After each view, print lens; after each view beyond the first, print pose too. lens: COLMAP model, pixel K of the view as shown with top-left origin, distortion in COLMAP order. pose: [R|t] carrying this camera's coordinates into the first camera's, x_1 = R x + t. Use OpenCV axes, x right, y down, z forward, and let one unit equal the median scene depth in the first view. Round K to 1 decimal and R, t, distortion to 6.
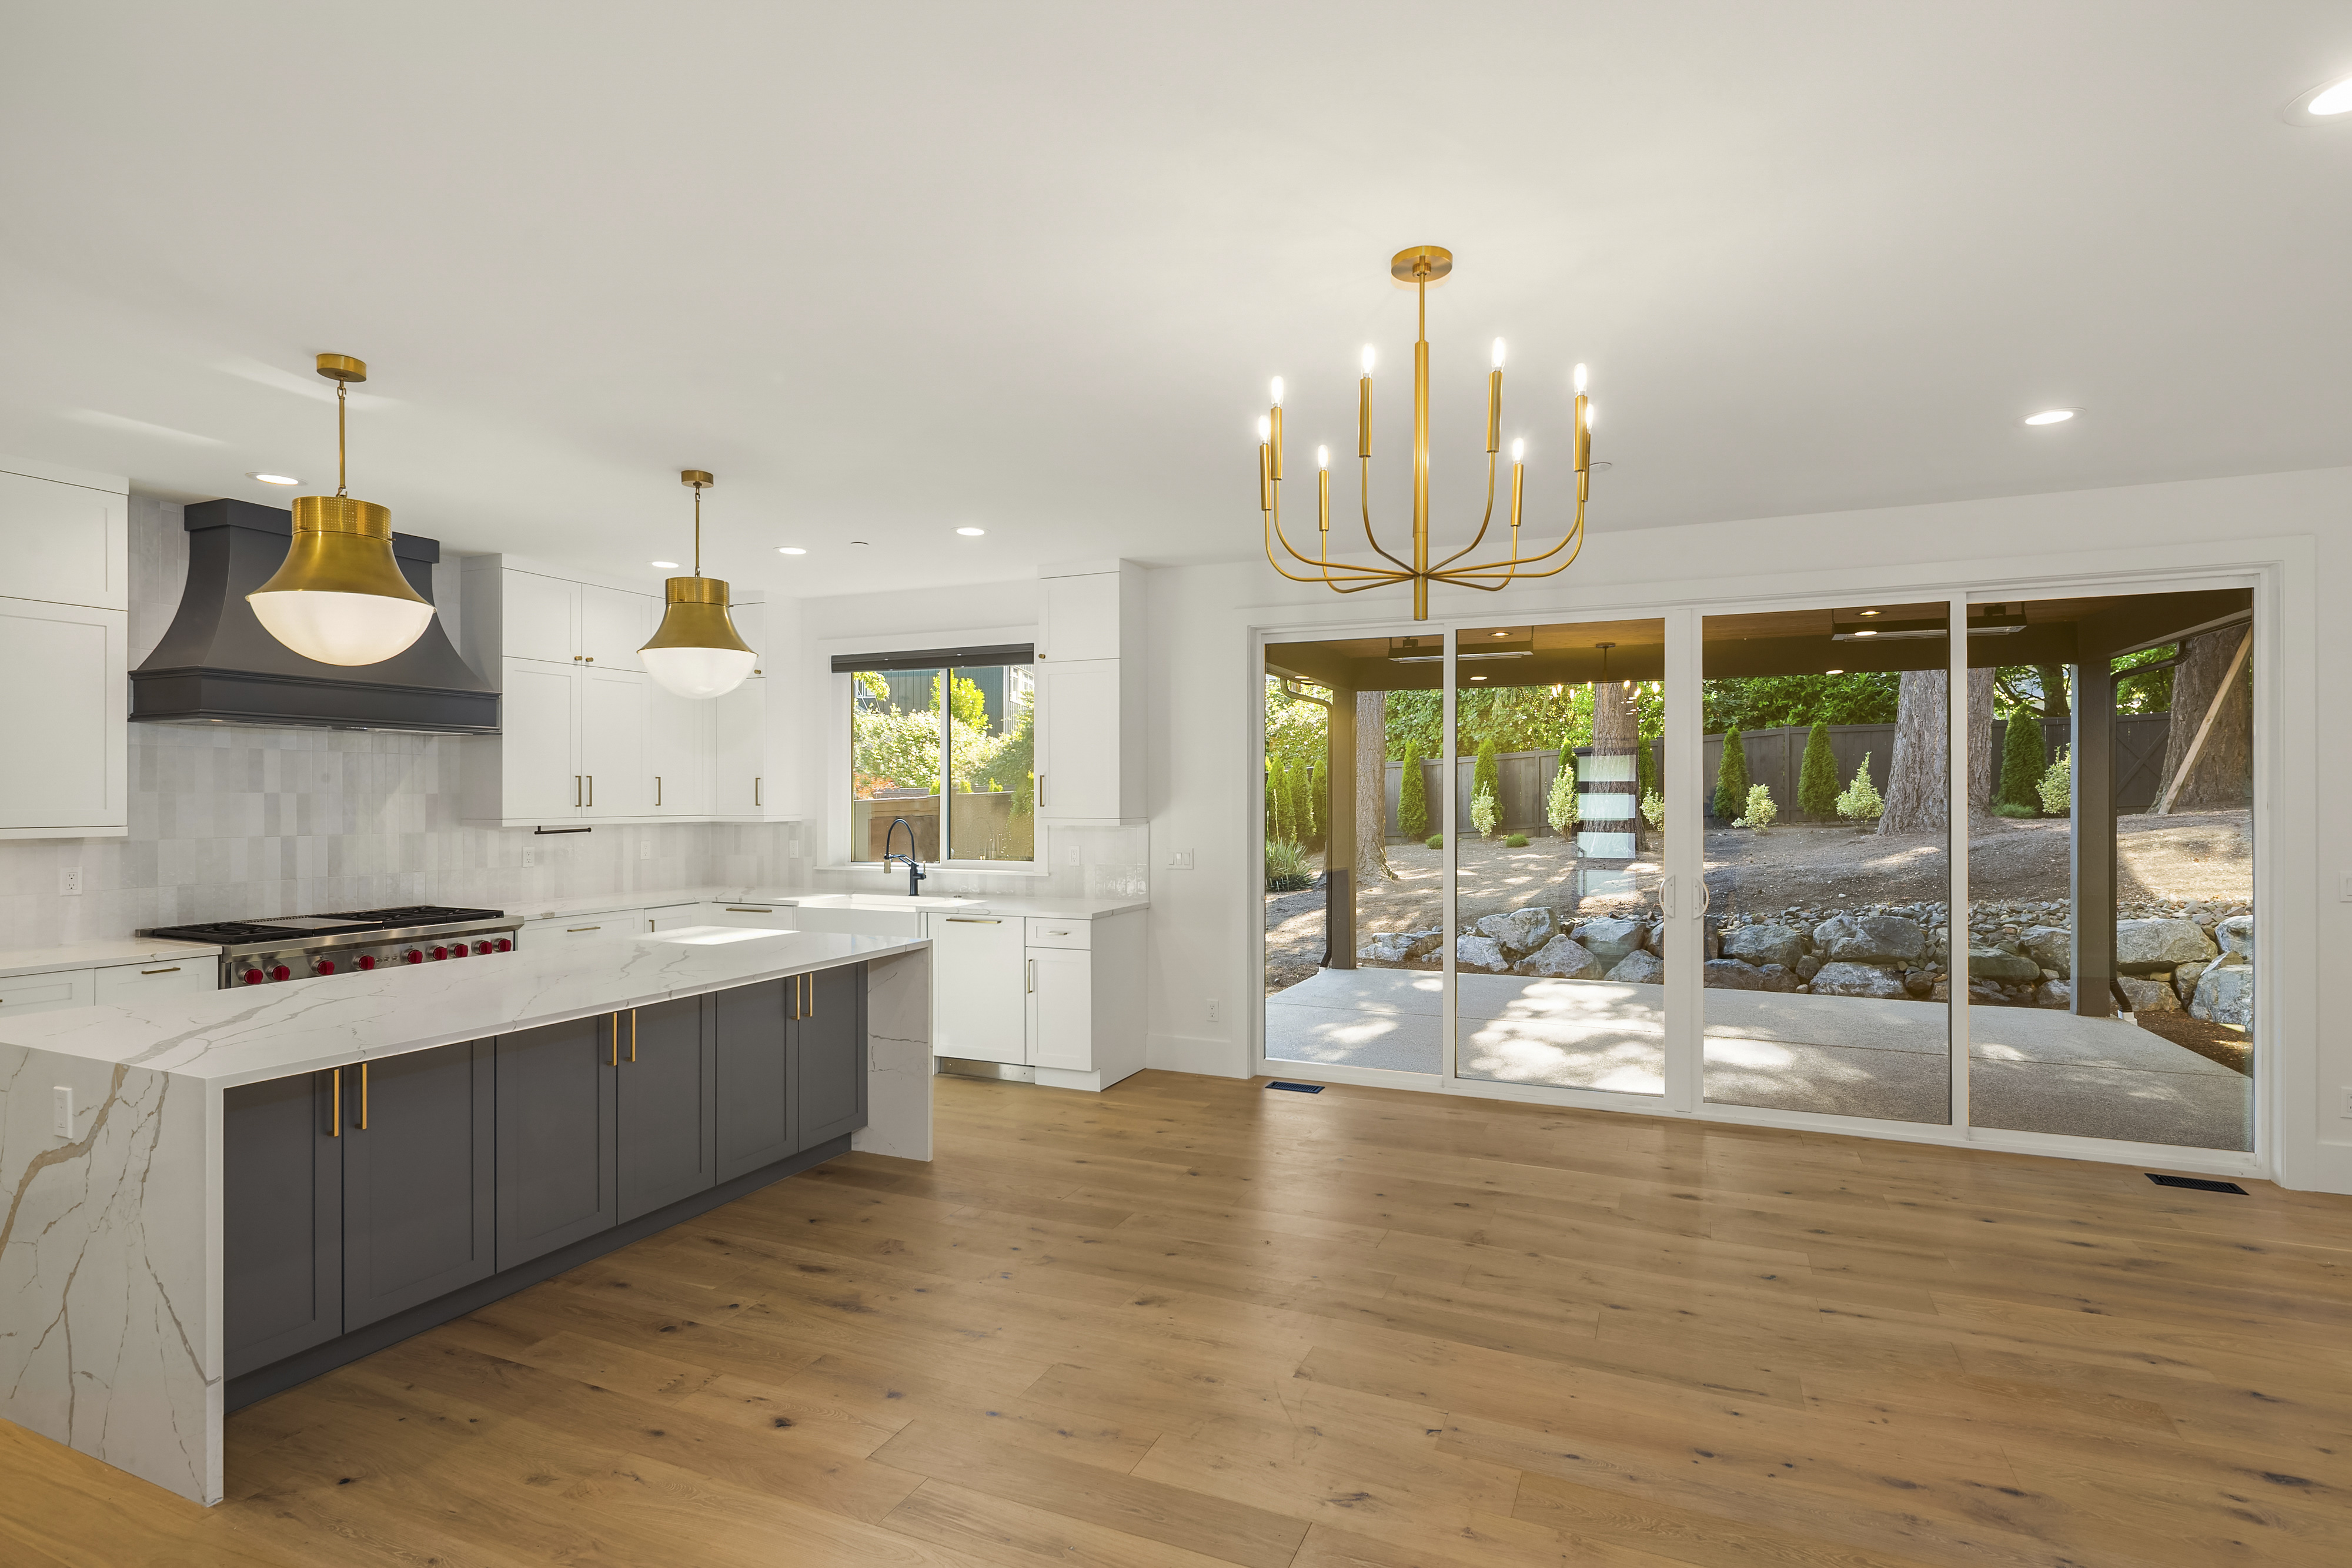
lens RADIAL K [[1143.0, 0, 1203.0], [0, 1143.0, 791.3], [0, 0, 1]] dist [0.010106, -0.007898]
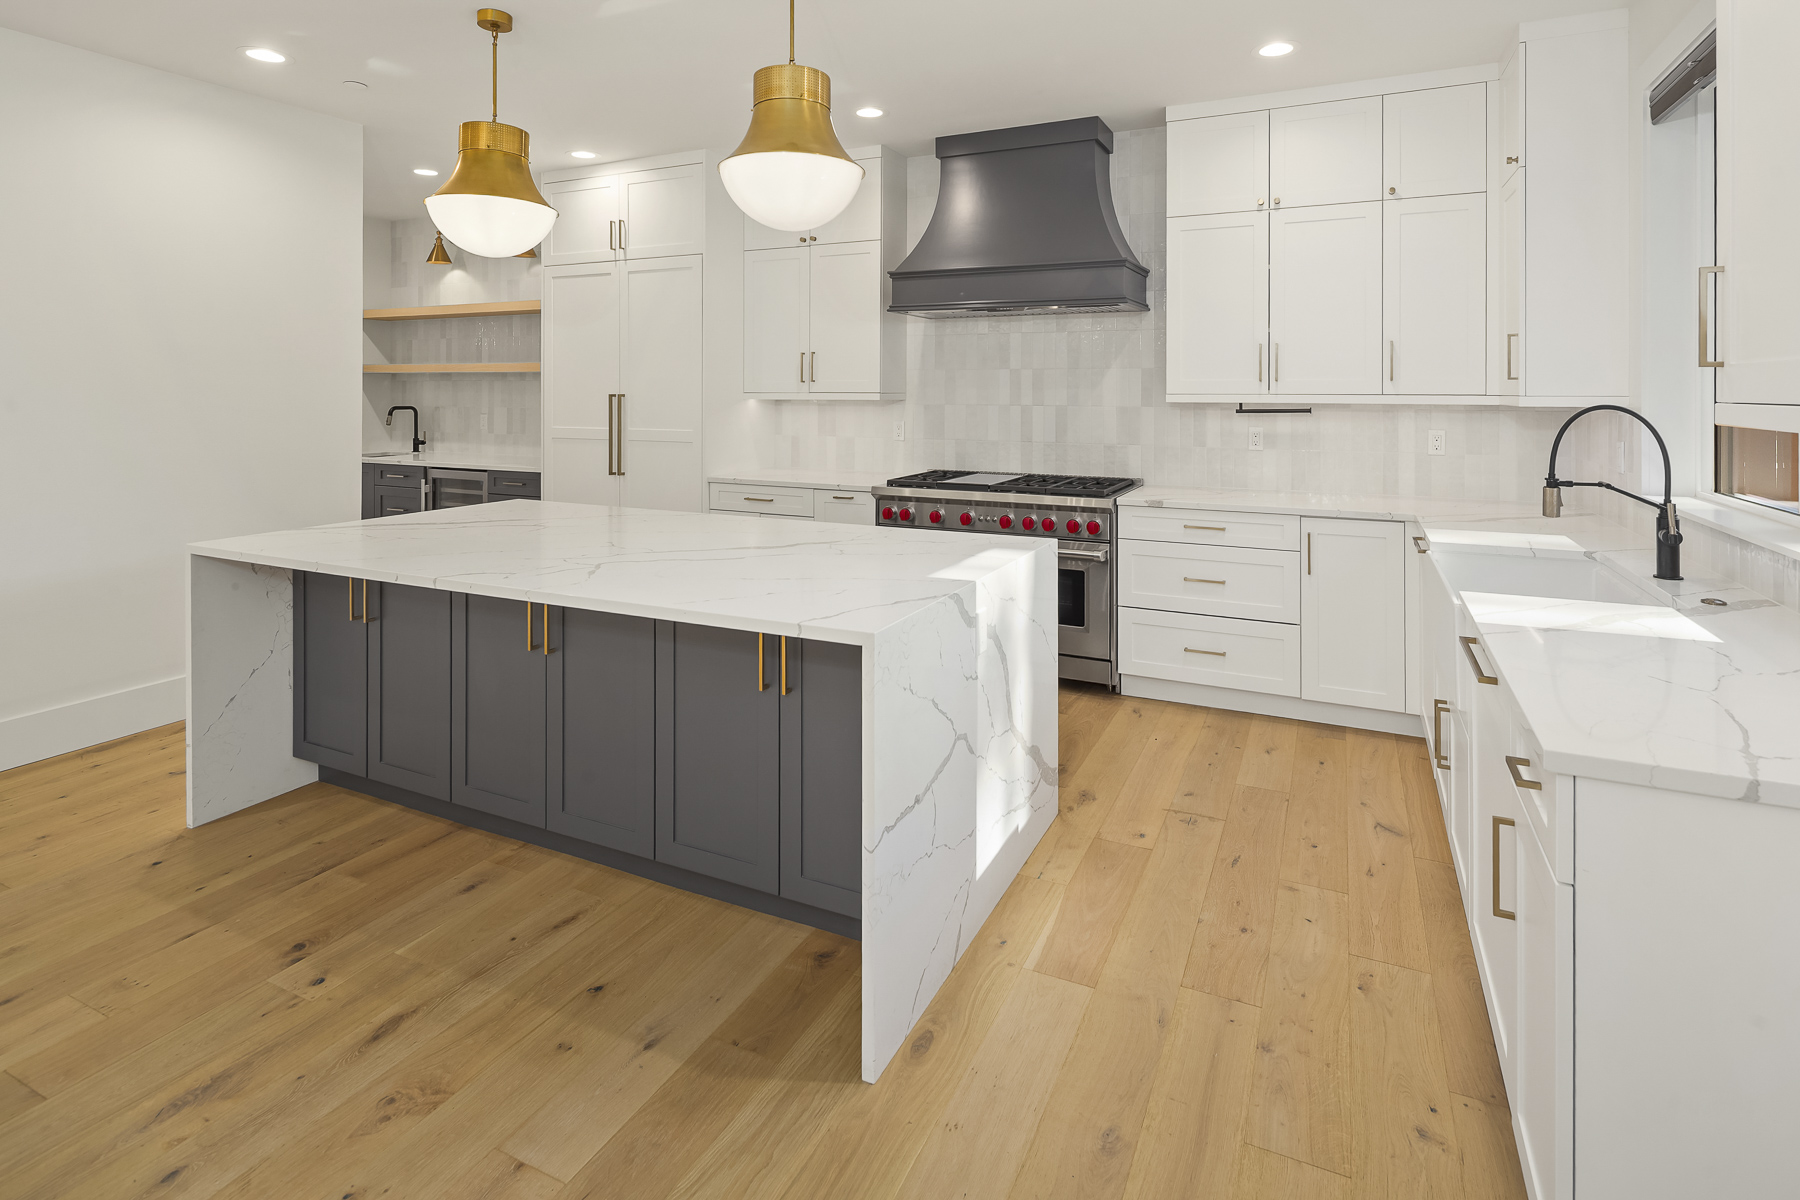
lens RADIAL K [[892.9, 0, 912.1], [0, 892.9, 391.1], [0, 0, 1]] dist [-0.001620, -0.001232]
pose [[-0.034810, 0.002282, -0.999391, 0.121969], [0.003157, 0.999993, 0.002173, 0.021047], [0.999389, -0.003079, -0.034817, 0.877901]]
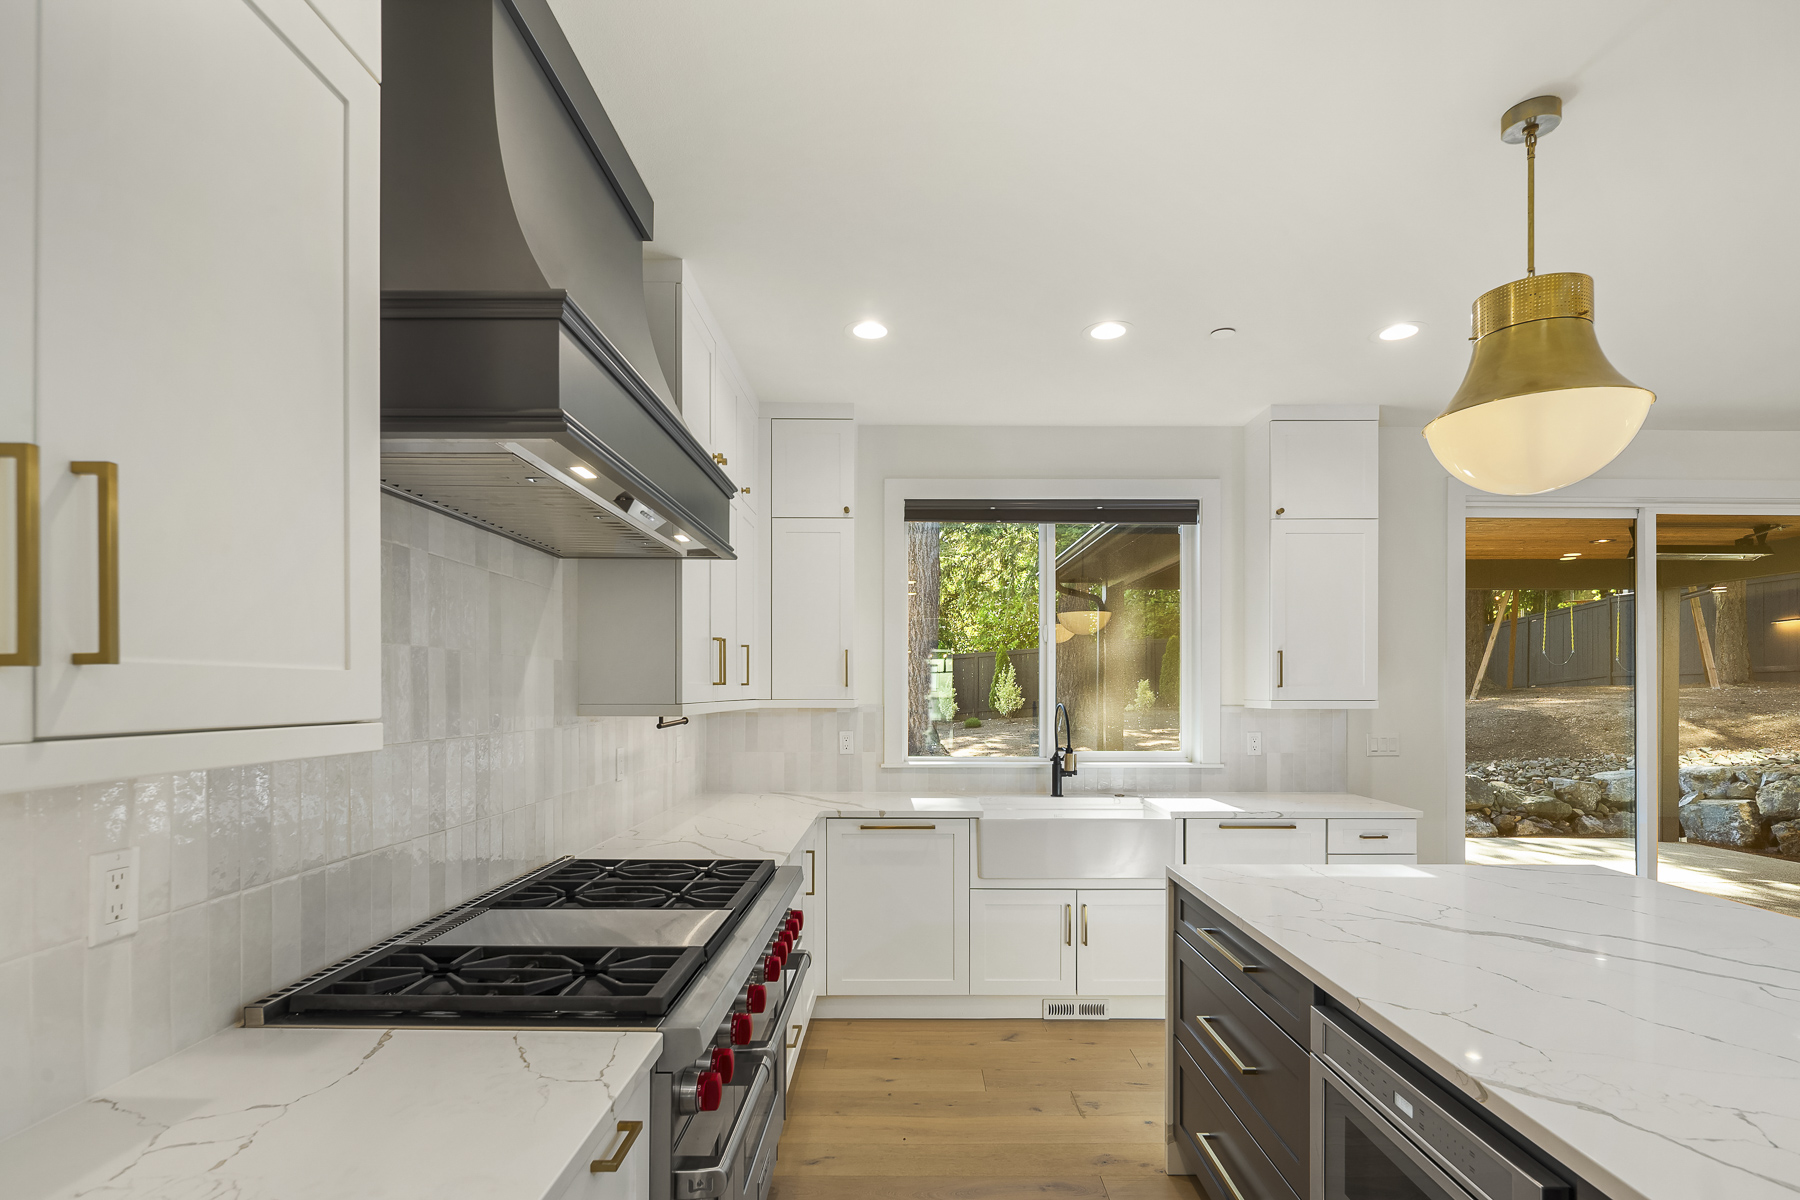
lens RADIAL K [[878.6, 0, 922.7], [0, 878.6, 693.8], [0, 0, 1]] dist [-0.000057, -0.000513]
pose [[0.915224, 0.001366, 0.402944, -0.726840], [-0.004818, 0.999960, 0.007555, 0.017194], [-0.402917, -0.008856, 0.915194, 0.568511]]
